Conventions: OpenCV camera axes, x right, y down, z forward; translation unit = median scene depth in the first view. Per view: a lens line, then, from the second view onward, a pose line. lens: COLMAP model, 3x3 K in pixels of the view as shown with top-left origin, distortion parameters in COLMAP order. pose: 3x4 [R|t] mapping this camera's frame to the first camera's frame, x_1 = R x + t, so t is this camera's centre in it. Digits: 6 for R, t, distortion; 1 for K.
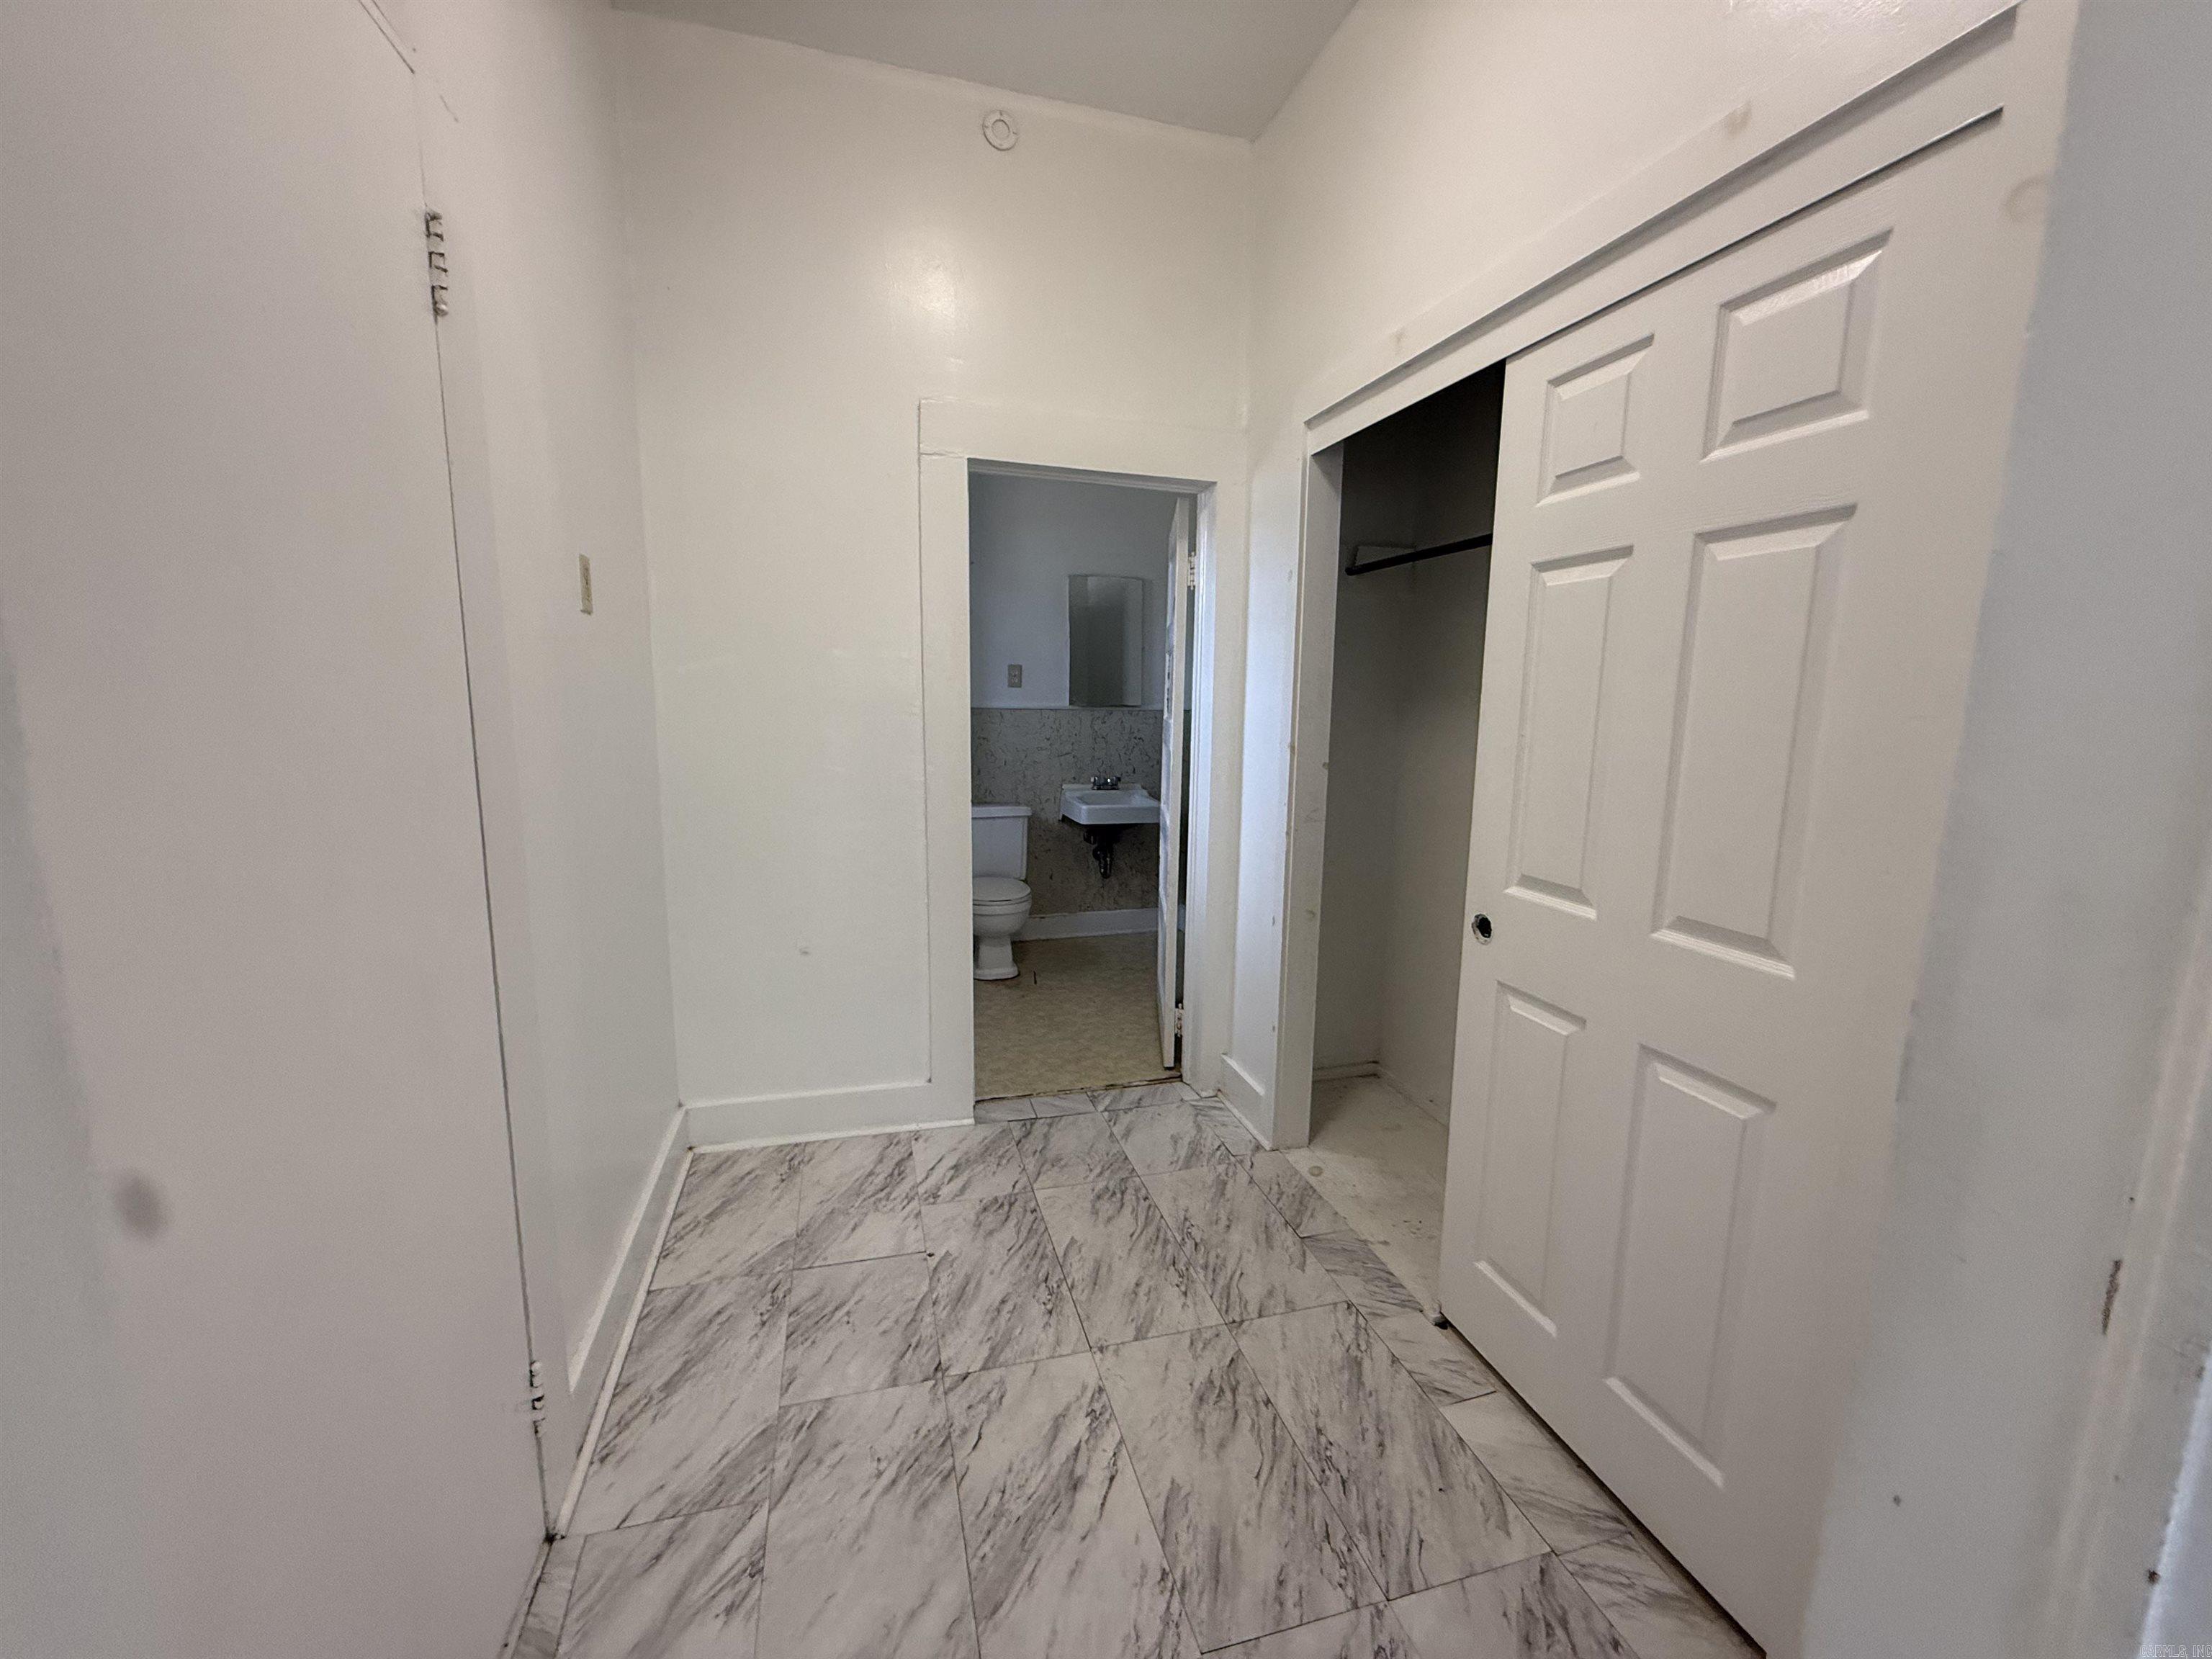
lens RADIAL K [[876.9, 0, 1104.6], [0, 876.9, 830.0], [0, 0, 1]] dist [-0.000121, -0.000059]
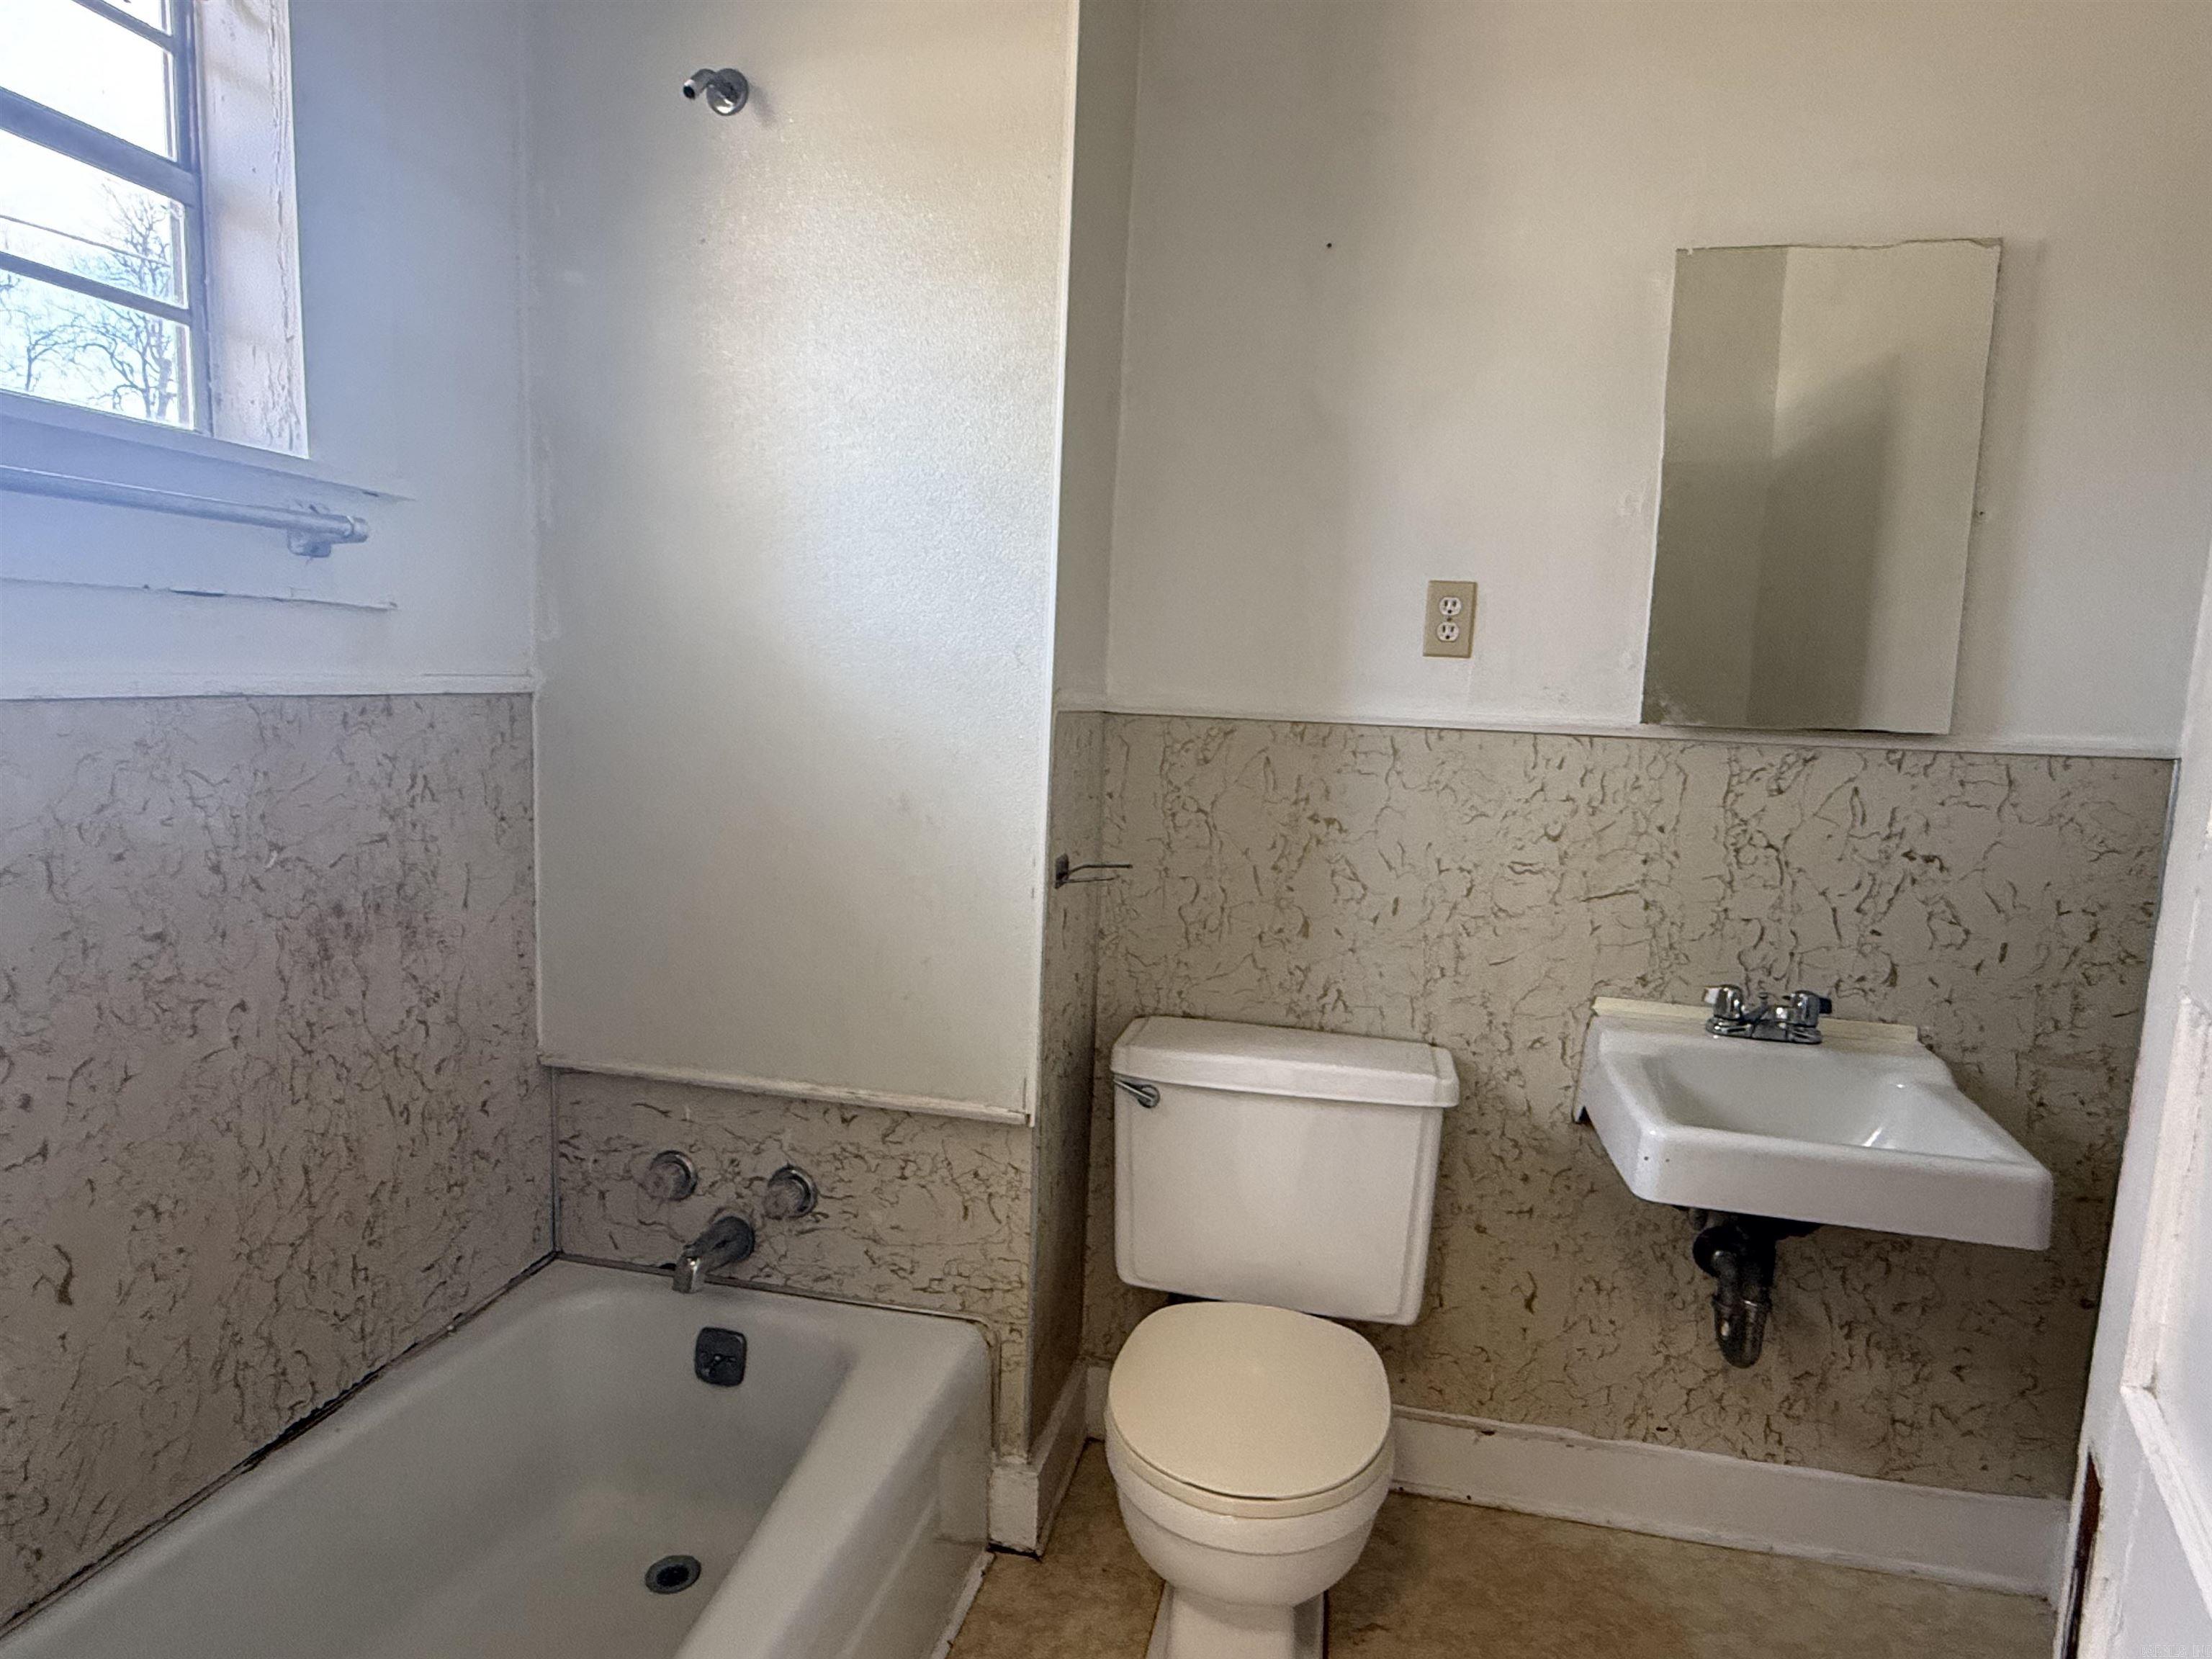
lens RADIAL K [[1266.0, 0, 1095.8], [0, 1266.0, 833.7], [0, 0, 1]] dist [0.004721, -0.000001]
pose [[0.872976, 0.076966, -0.481652, 0.004646], [-0.101758, 0.994482, -0.025520, -0.078258], [0.477030, 0.071291, 0.875991, 0.557199]]
